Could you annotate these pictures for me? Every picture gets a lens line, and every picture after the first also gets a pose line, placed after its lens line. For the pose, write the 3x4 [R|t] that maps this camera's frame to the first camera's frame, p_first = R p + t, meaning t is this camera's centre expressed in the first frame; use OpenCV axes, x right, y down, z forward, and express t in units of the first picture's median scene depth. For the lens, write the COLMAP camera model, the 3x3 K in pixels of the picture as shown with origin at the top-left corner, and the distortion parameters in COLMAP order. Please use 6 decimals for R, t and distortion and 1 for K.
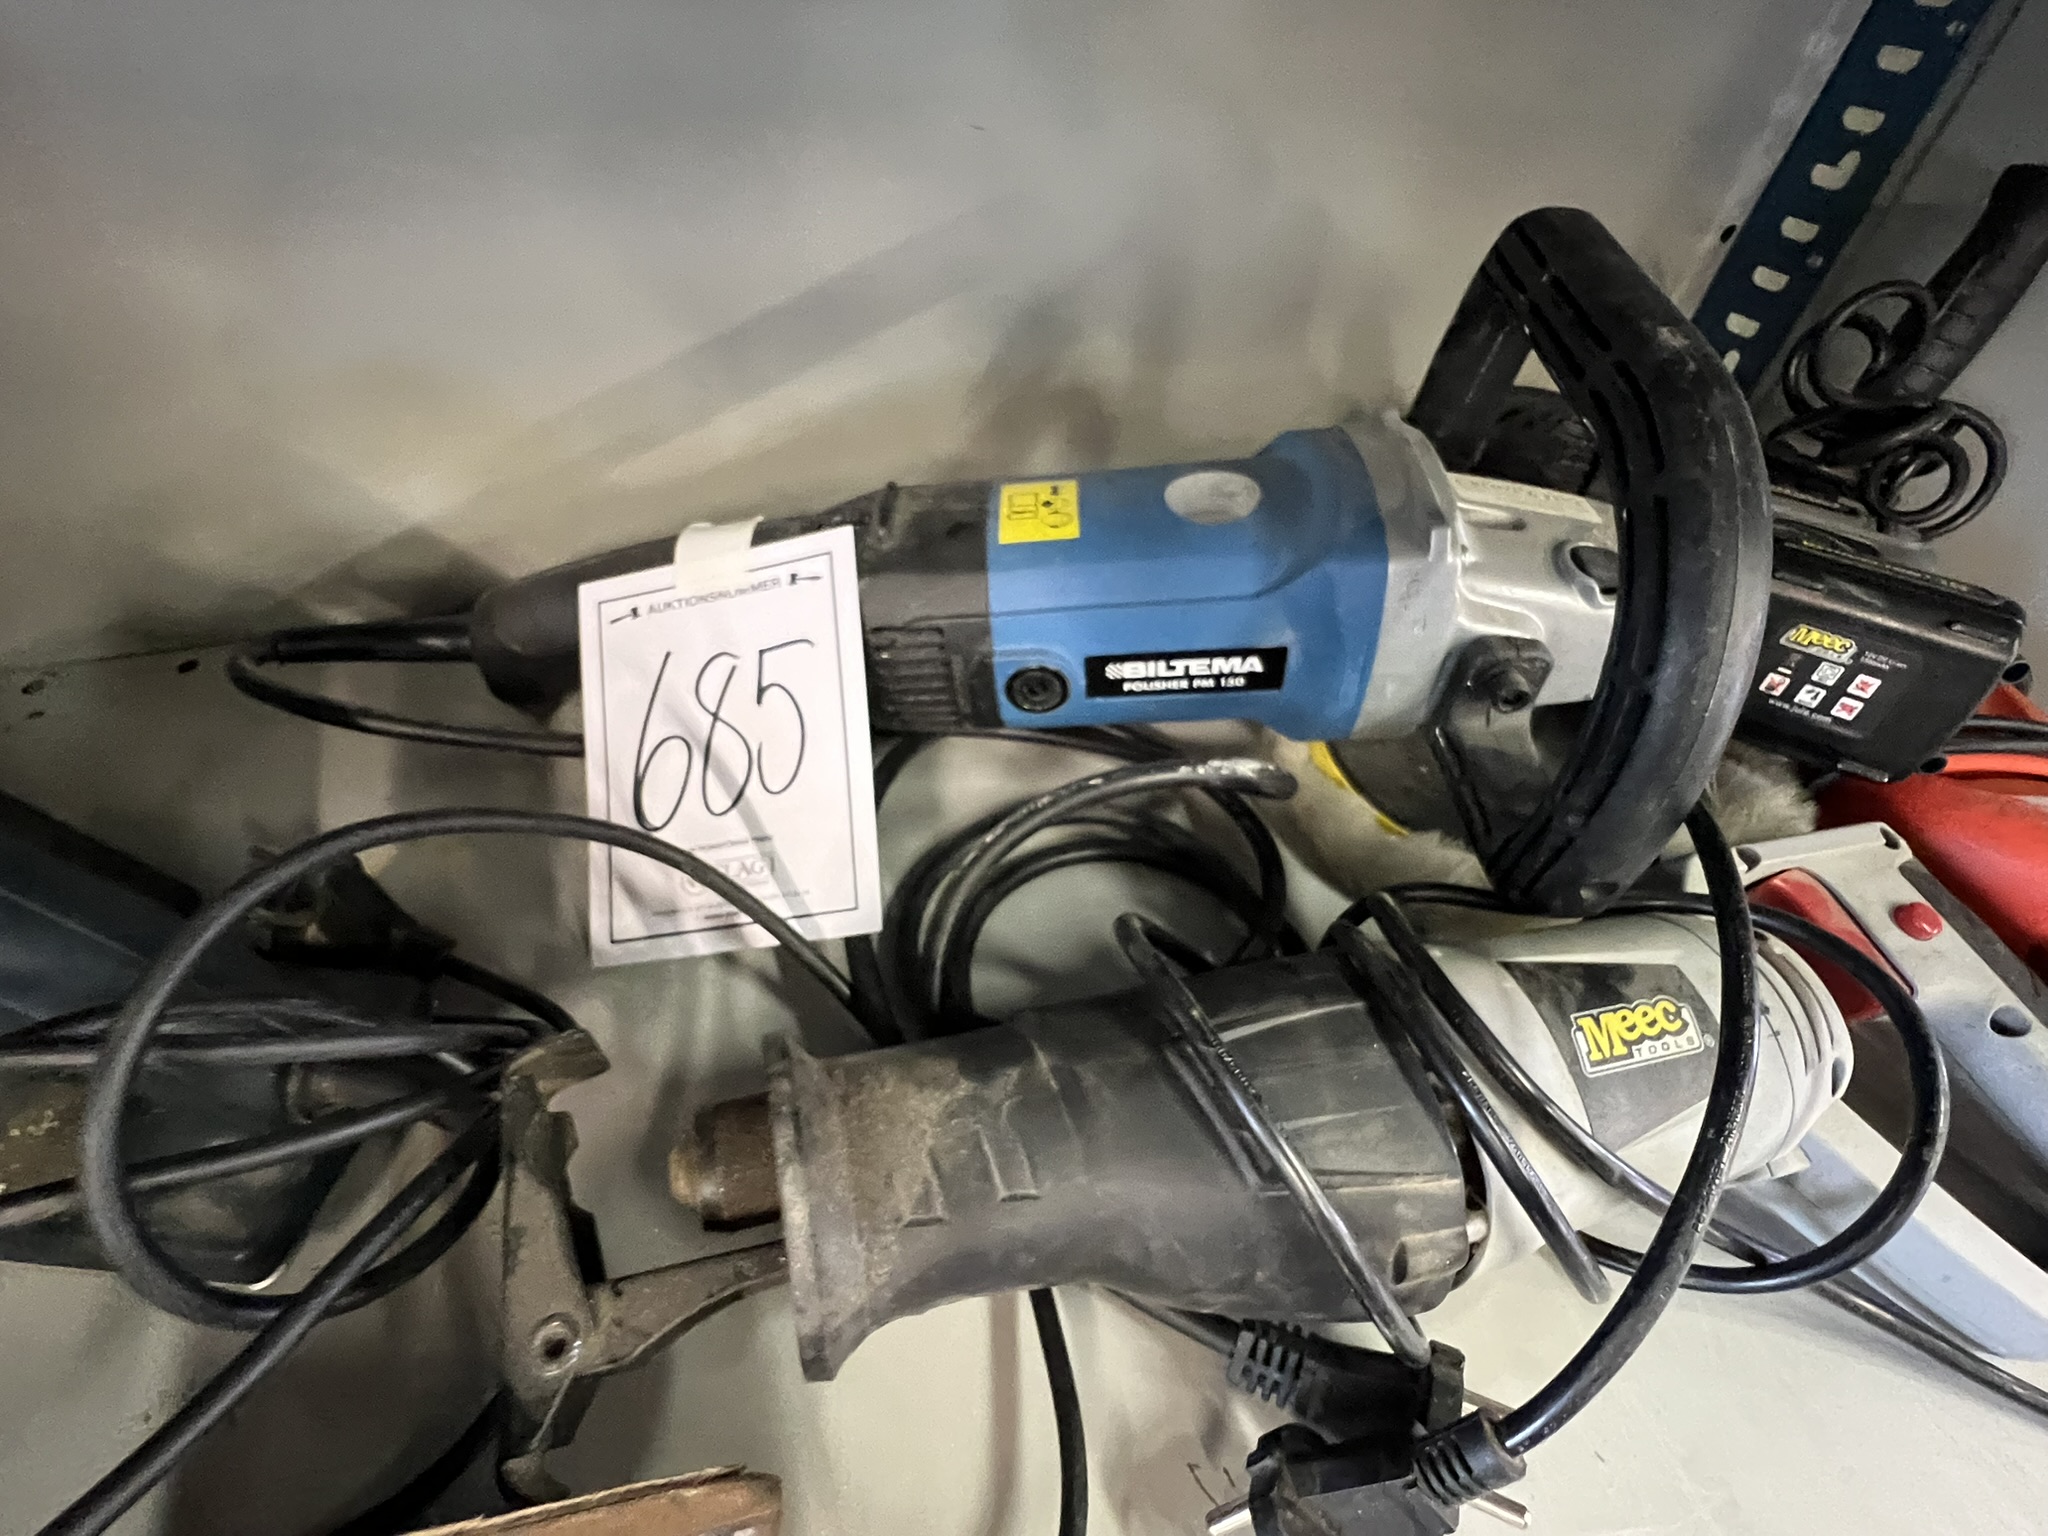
lens RADIAL K [[942.0, 0, 1015.0], [0, 942.0, 778.4], [0, 0, 1]] dist [-0.004104, -0.000011]
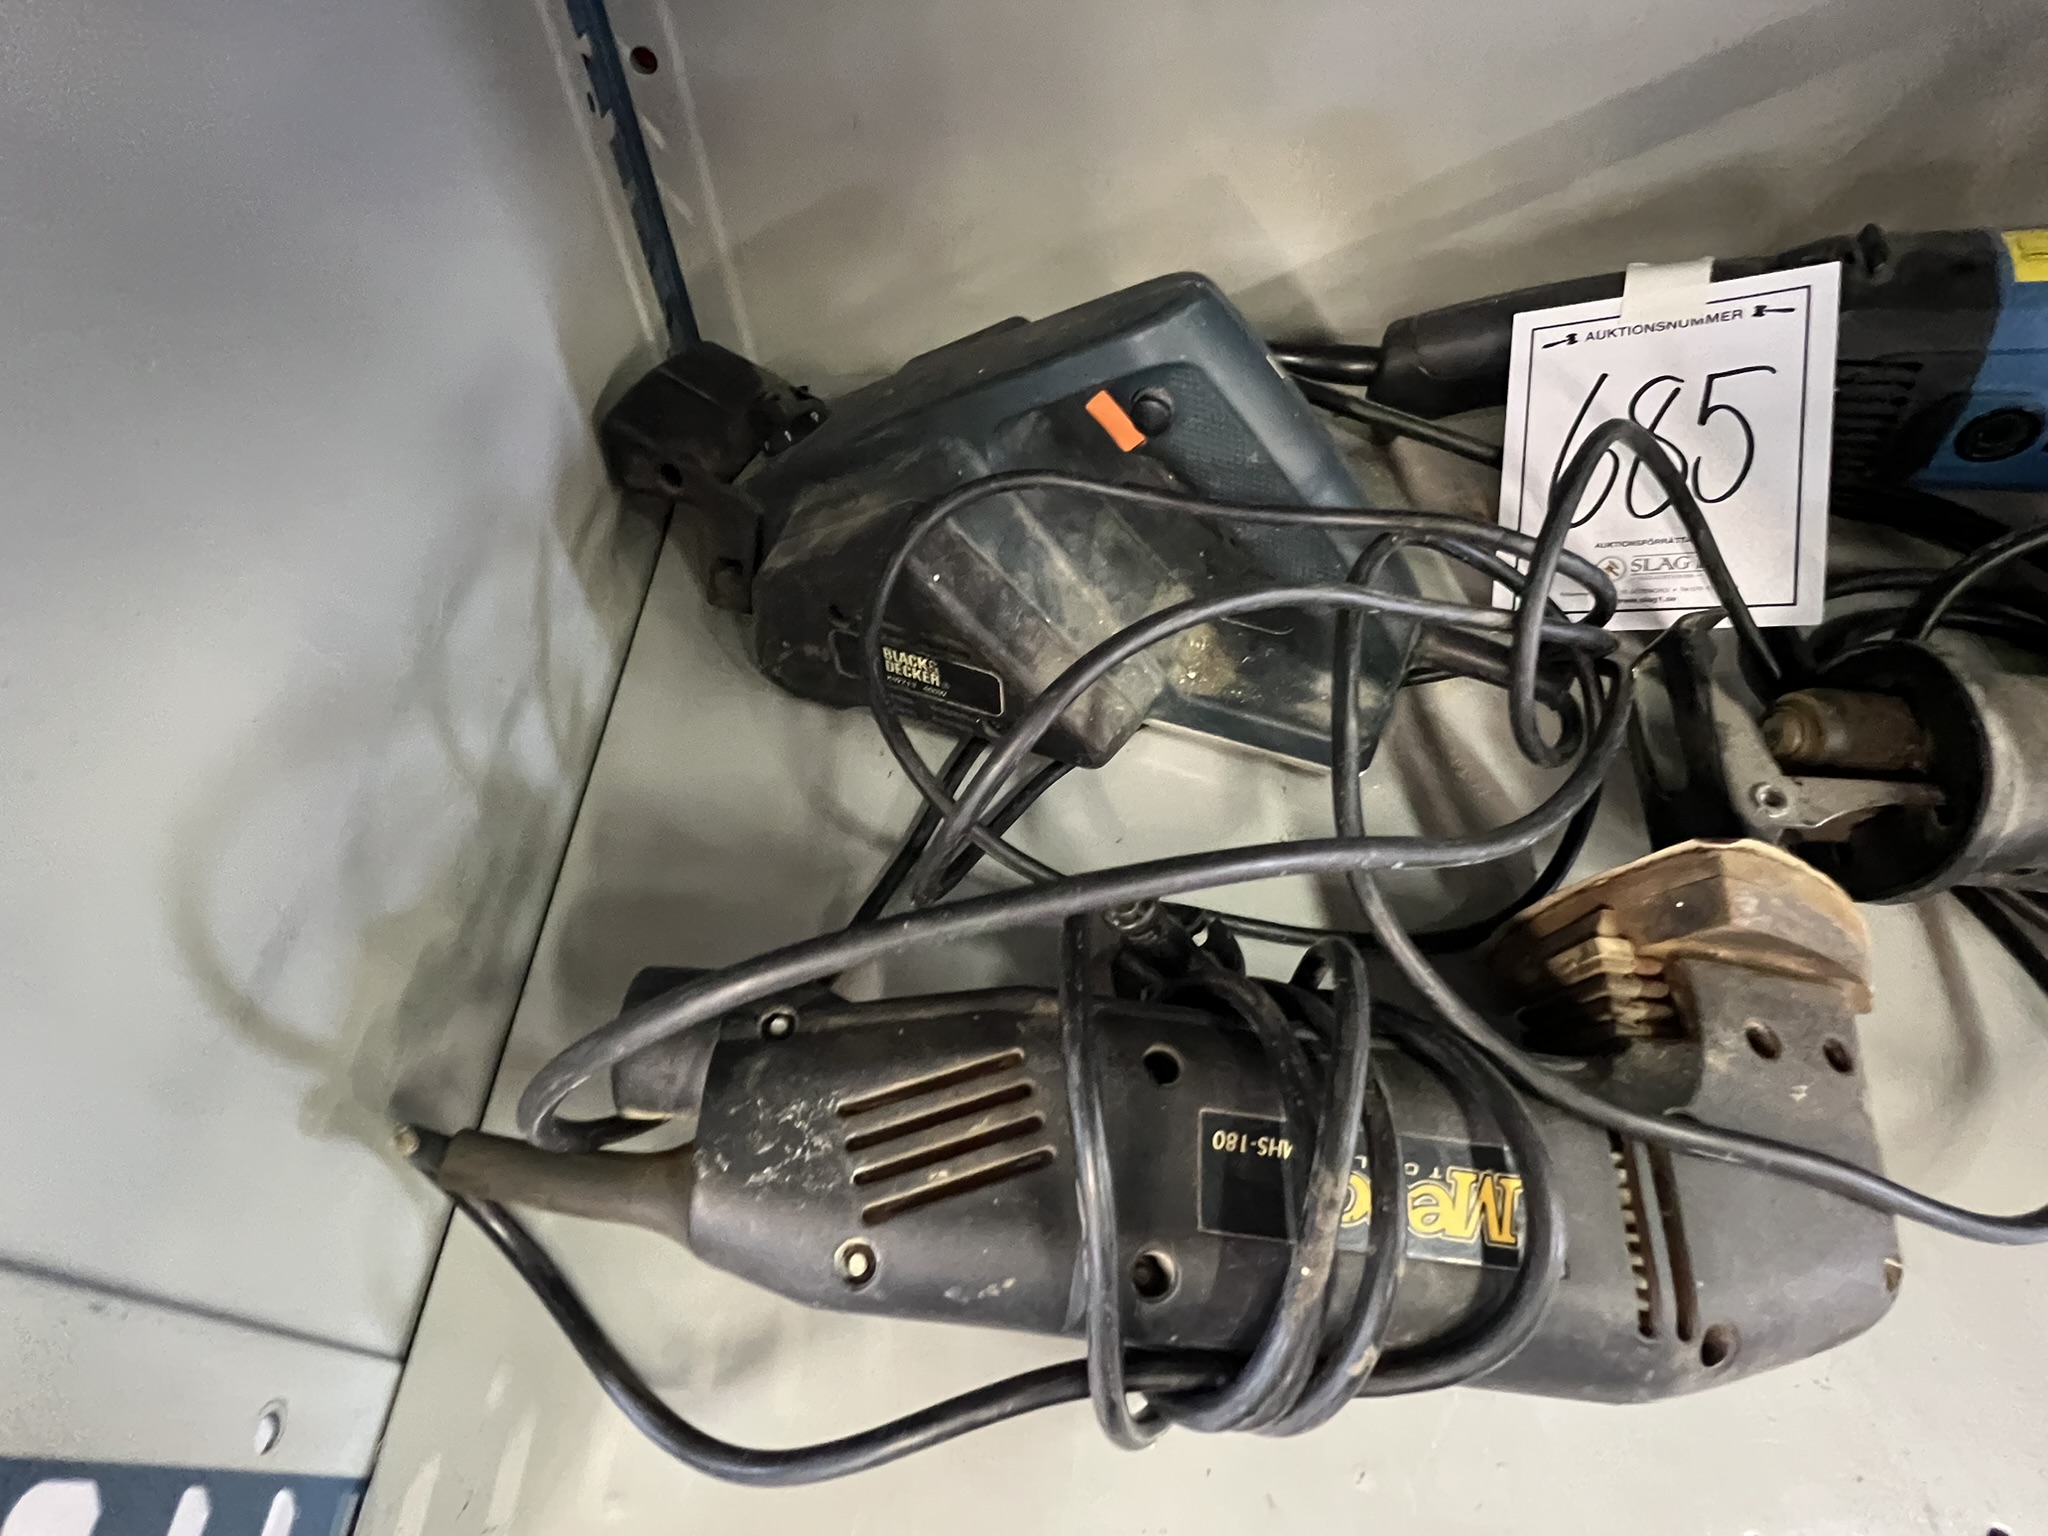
lens RADIAL K [[942.0, 0, 1015.0], [0, 942.0, 778.4], [0, 0, 1]] dist [-0.004104, -0.000011]
pose [[0.936190, 0.196141, -0.291681, -0.633188], [-0.160836, 0.976902, 0.140691, 0.312475], [0.312539, -0.084800, 0.946112, -0.362849]]
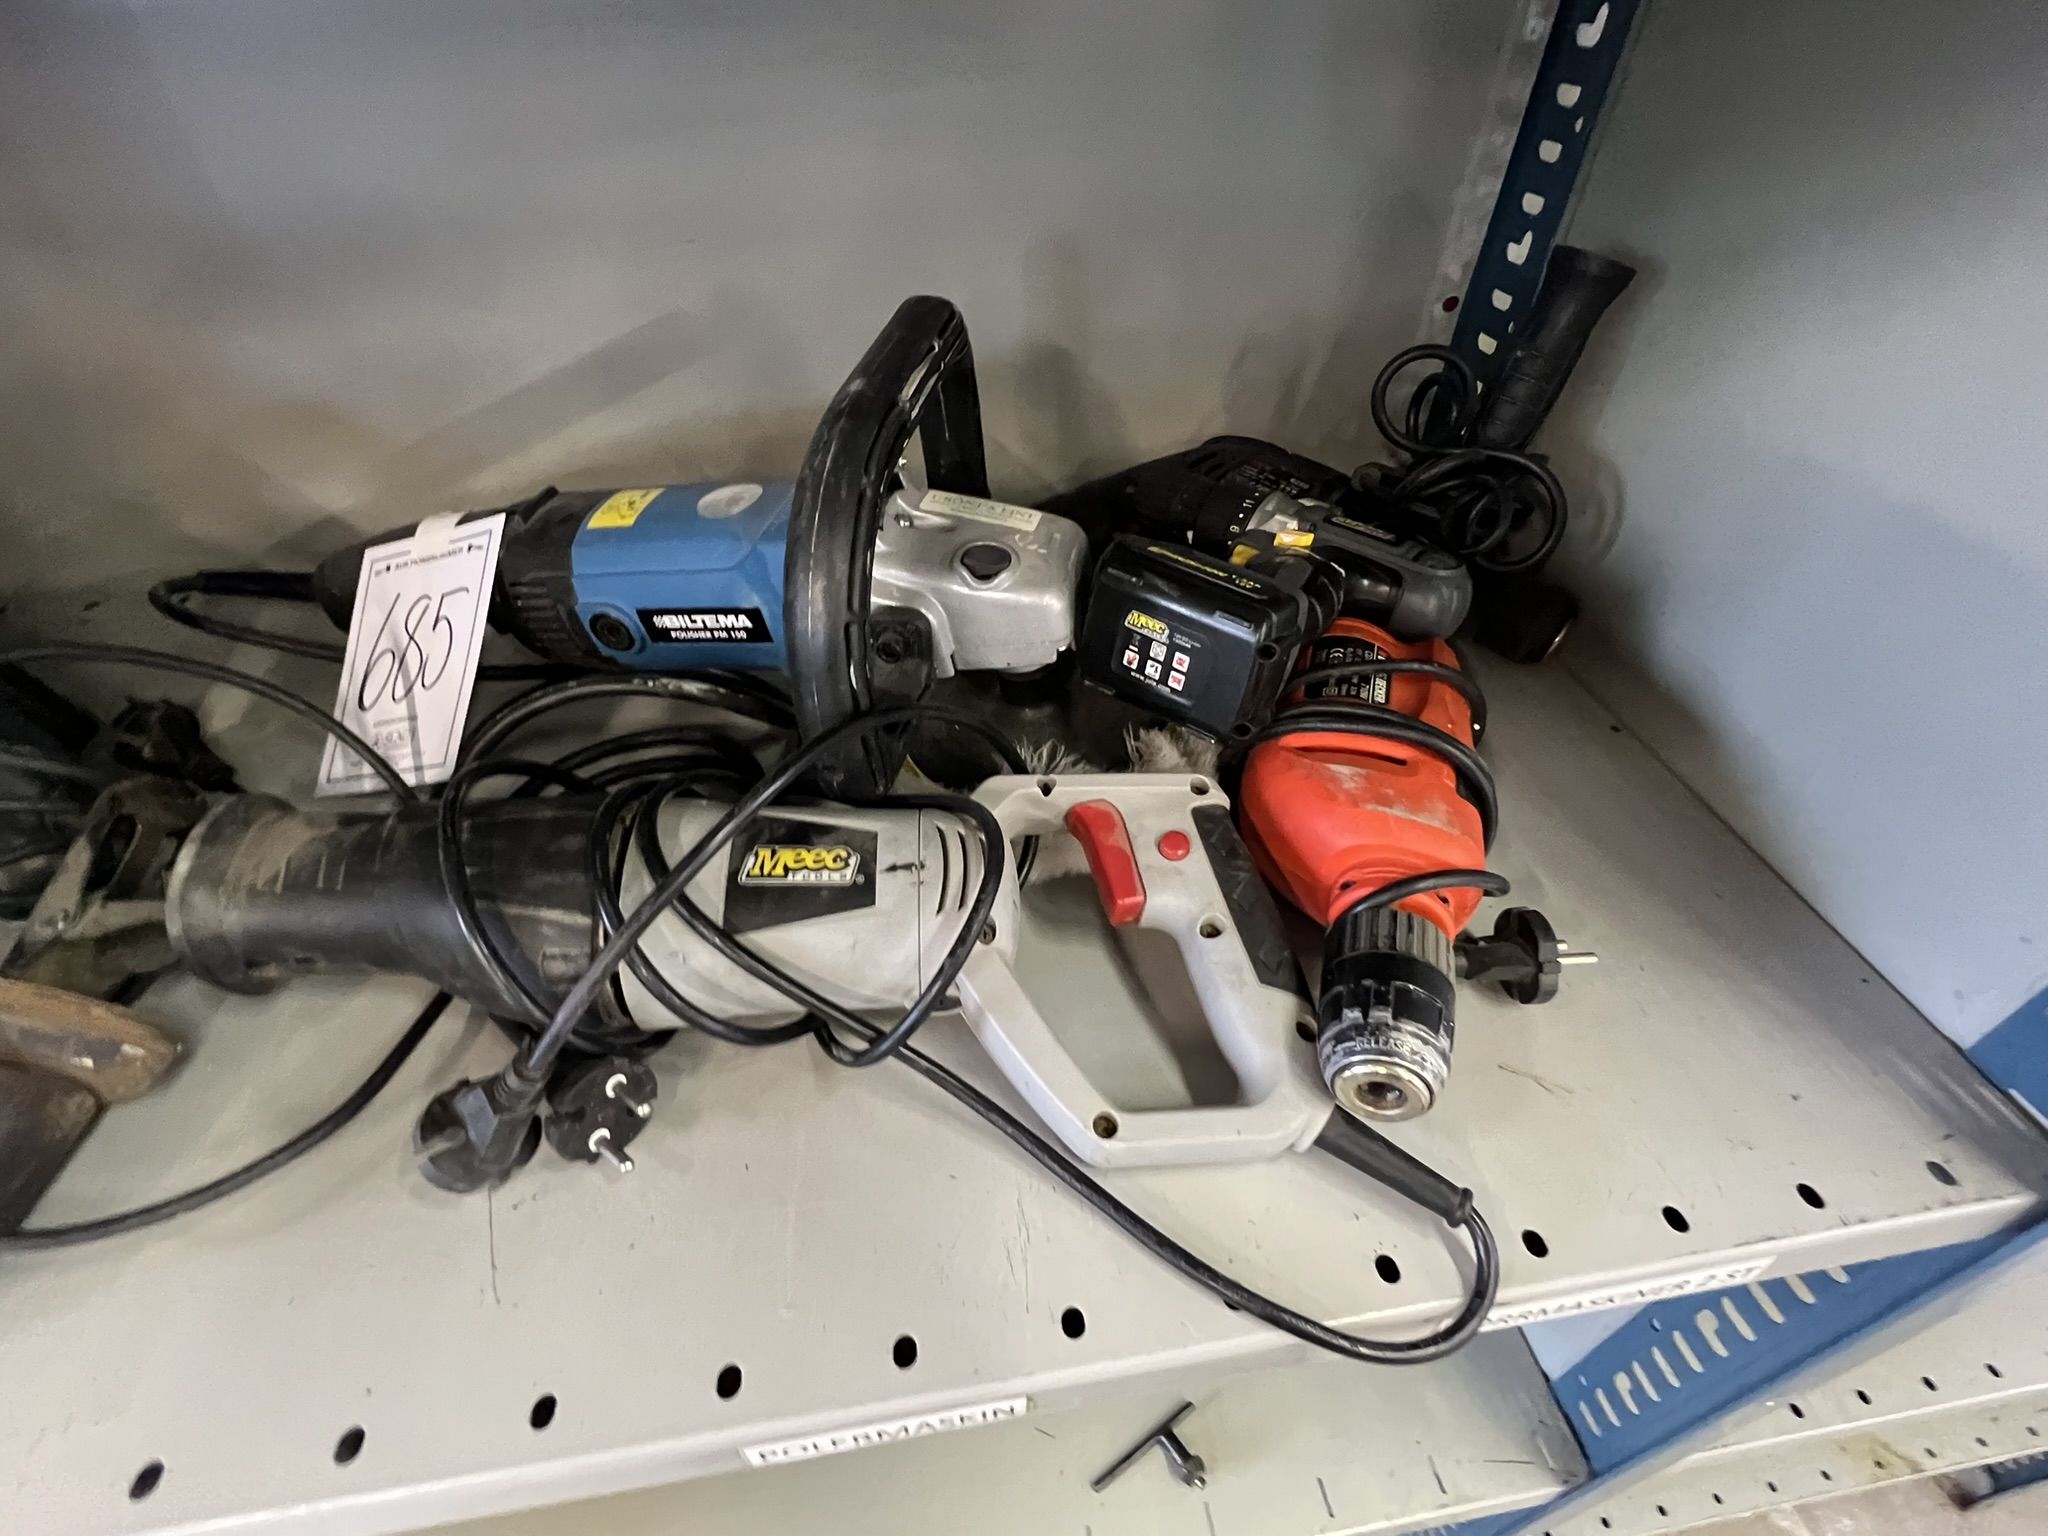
lens RADIAL K [[934.9, 0, 1017.5], [0, 934.9, 775.2], [0, 0, 1]] dist [-0.003044, 0.000831]
pose [[0.976825, 0.085472, -0.196231, 0.928304], [-0.096925, 0.994060, -0.049505, 0.130737], [0.190834, 0.067377, 0.979307, -0.240822]]
